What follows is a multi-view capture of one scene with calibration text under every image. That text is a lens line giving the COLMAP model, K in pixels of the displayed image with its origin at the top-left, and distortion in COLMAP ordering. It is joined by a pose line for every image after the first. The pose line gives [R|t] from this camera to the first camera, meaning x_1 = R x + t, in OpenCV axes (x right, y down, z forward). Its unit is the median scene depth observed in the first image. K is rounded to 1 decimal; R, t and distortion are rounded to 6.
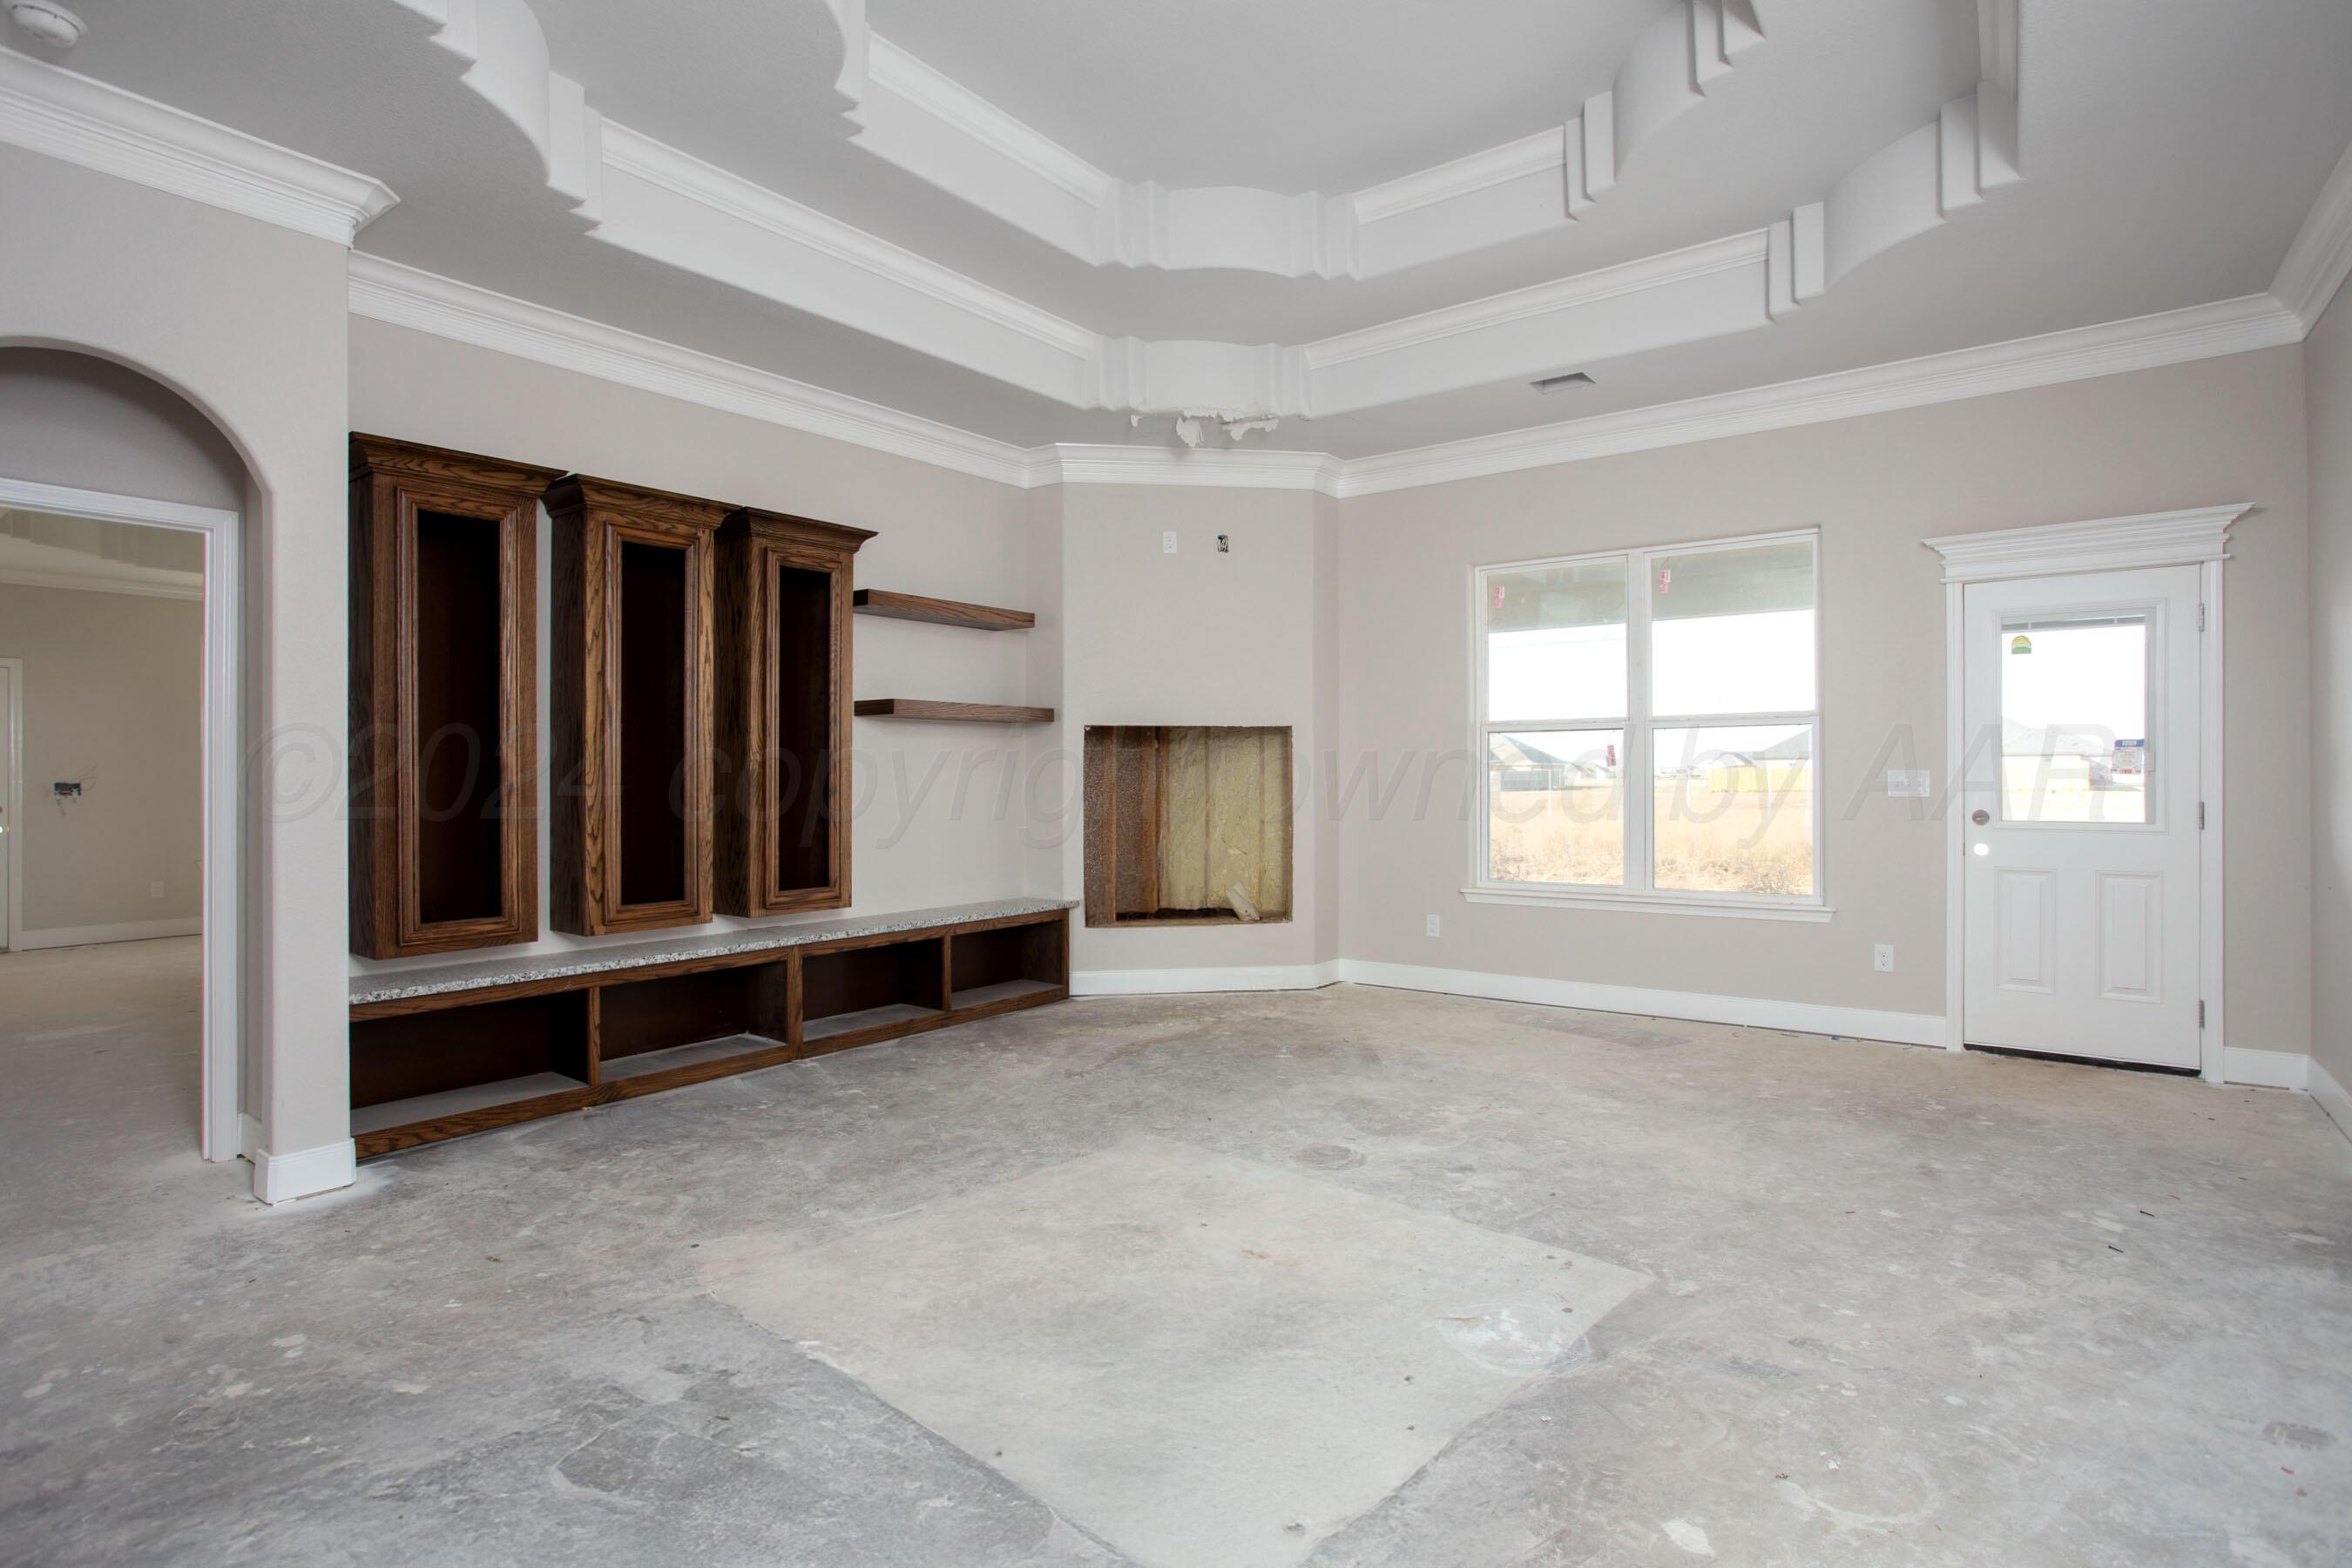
lens RADIAL K [[1160.4, 0, 1172.8], [0, 1160.4, 785.9], [0, 0, 1]] dist [-0.077288, 0.053612]
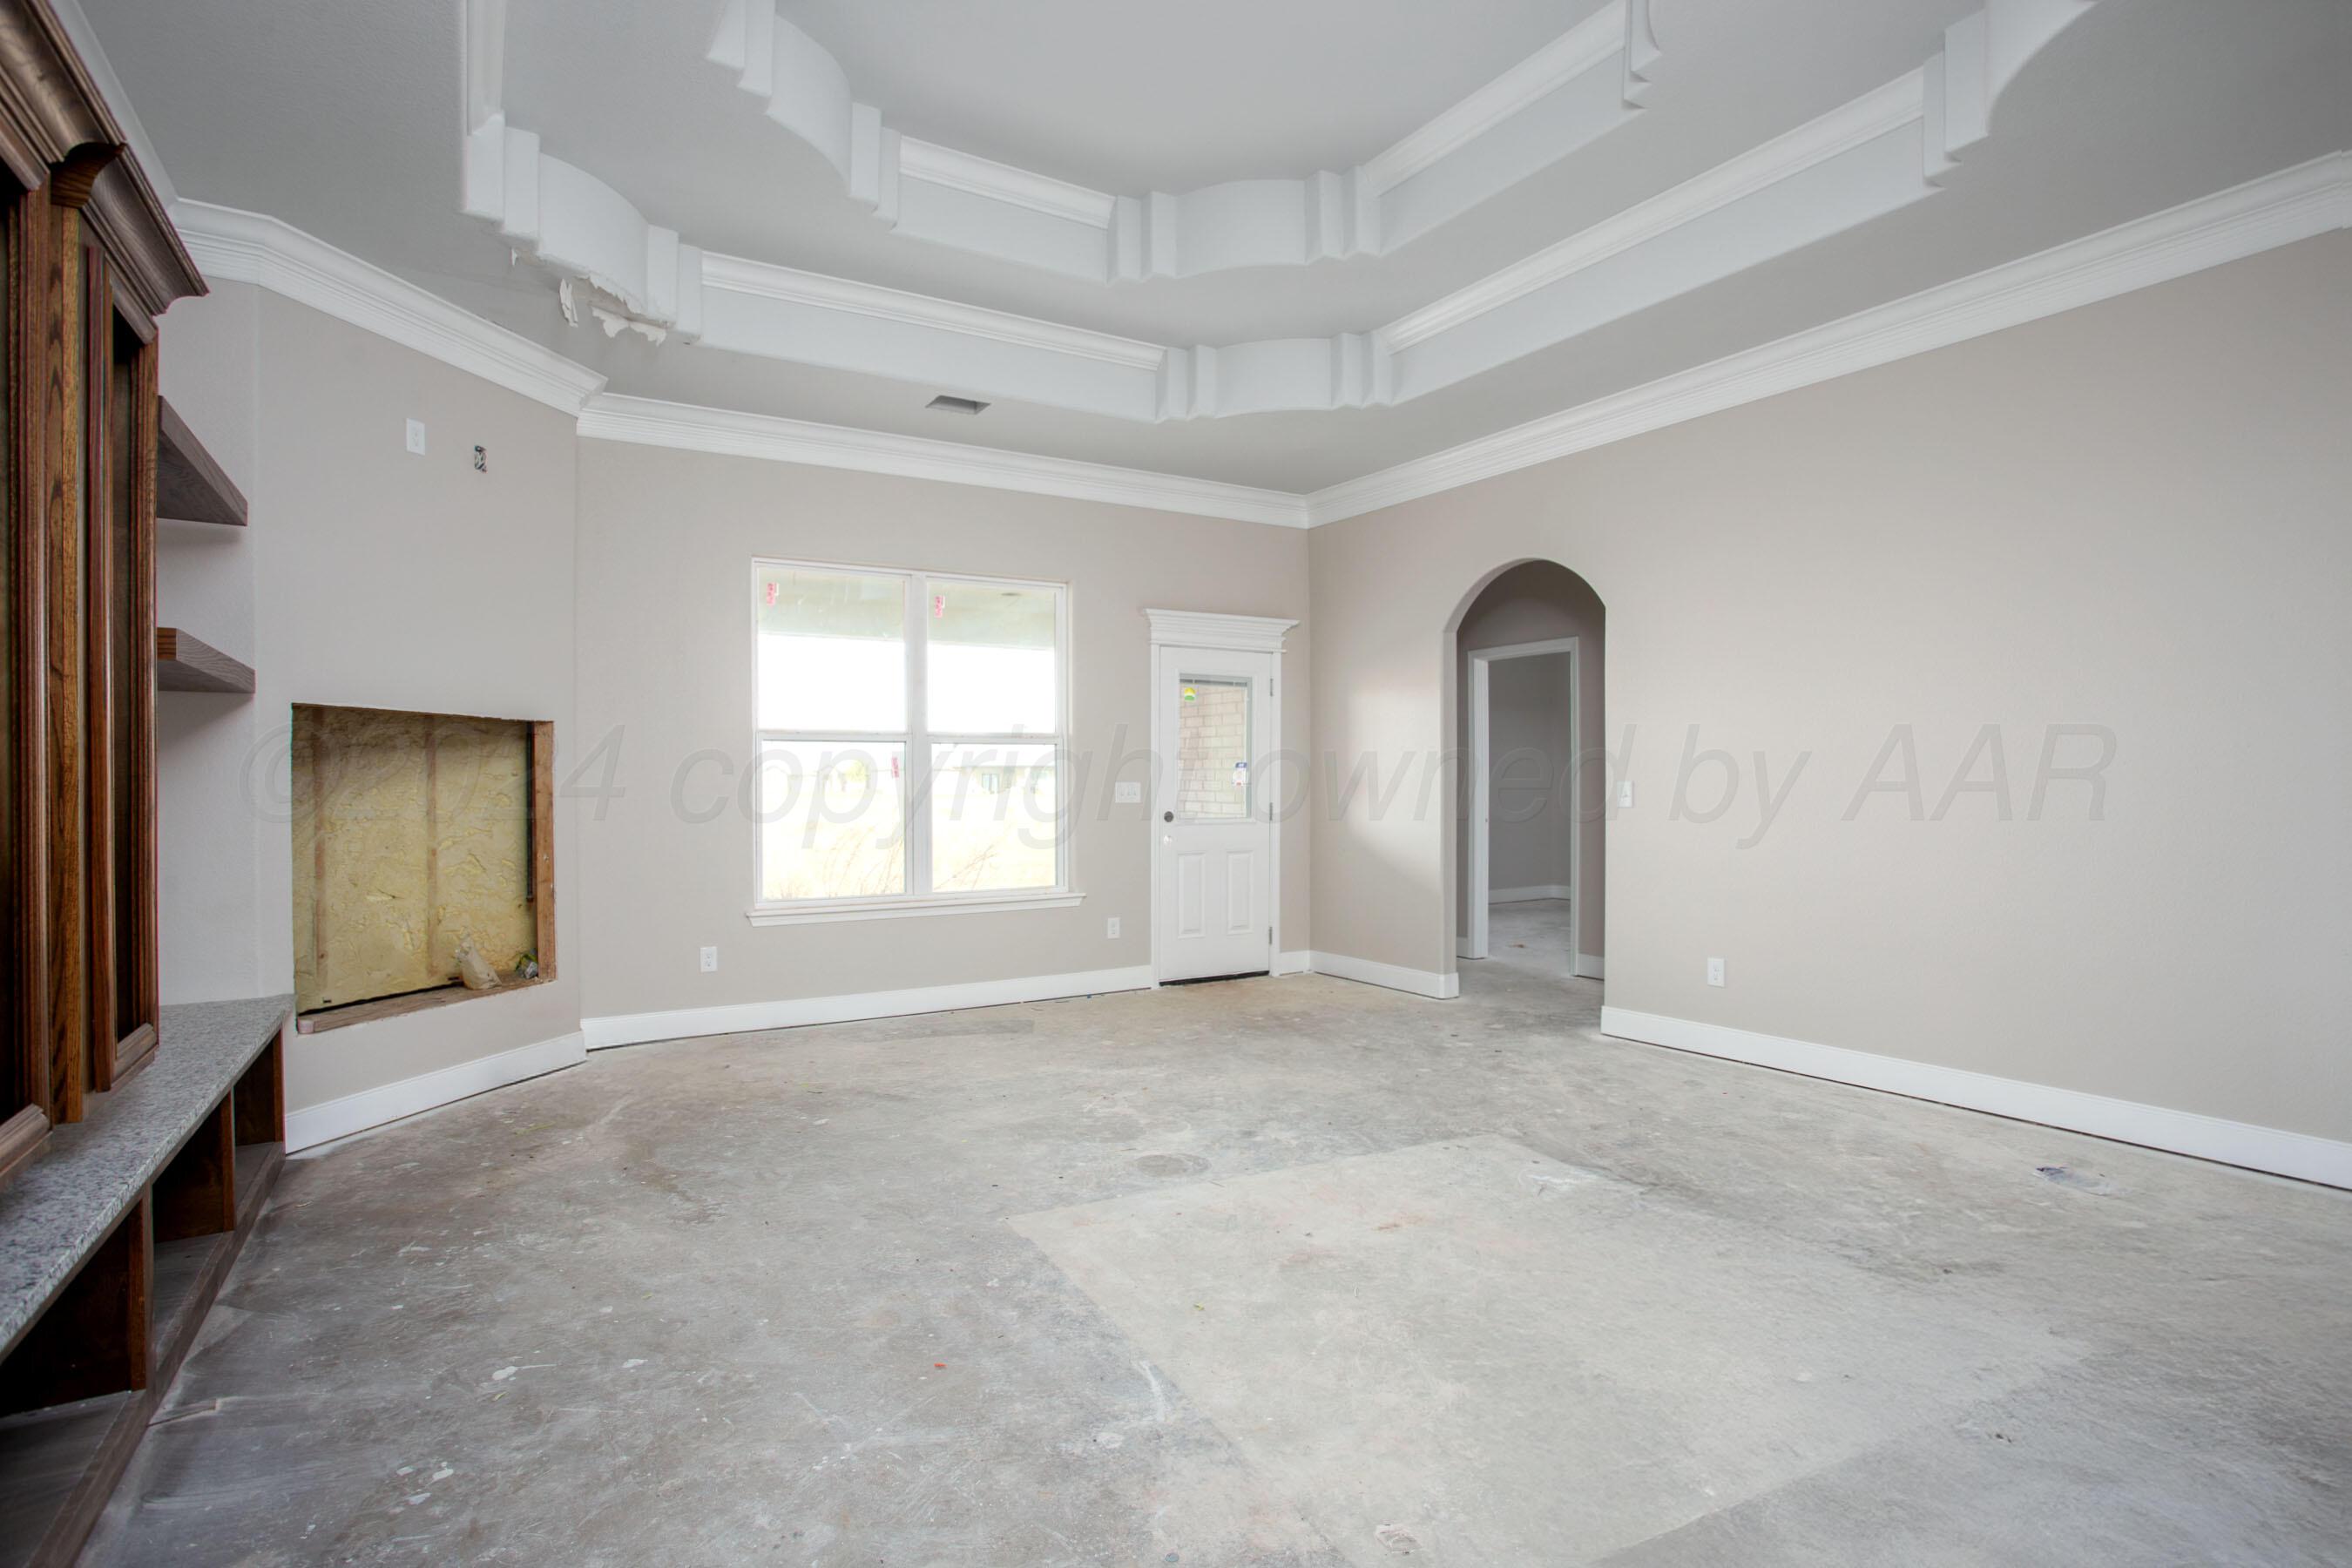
lens RADIAL K [[1160.4, 0, 1172.8], [0, 1160.4, 785.9], [0, 0, 1]] dist [-0.077288, 0.053612]
pose [[0.360471, 0.003541, 0.932764, -0.732515], [0.010685, 0.999912, -0.007925, 0.001646], [-0.932709, 0.012823, 0.360402, 0.582541]]
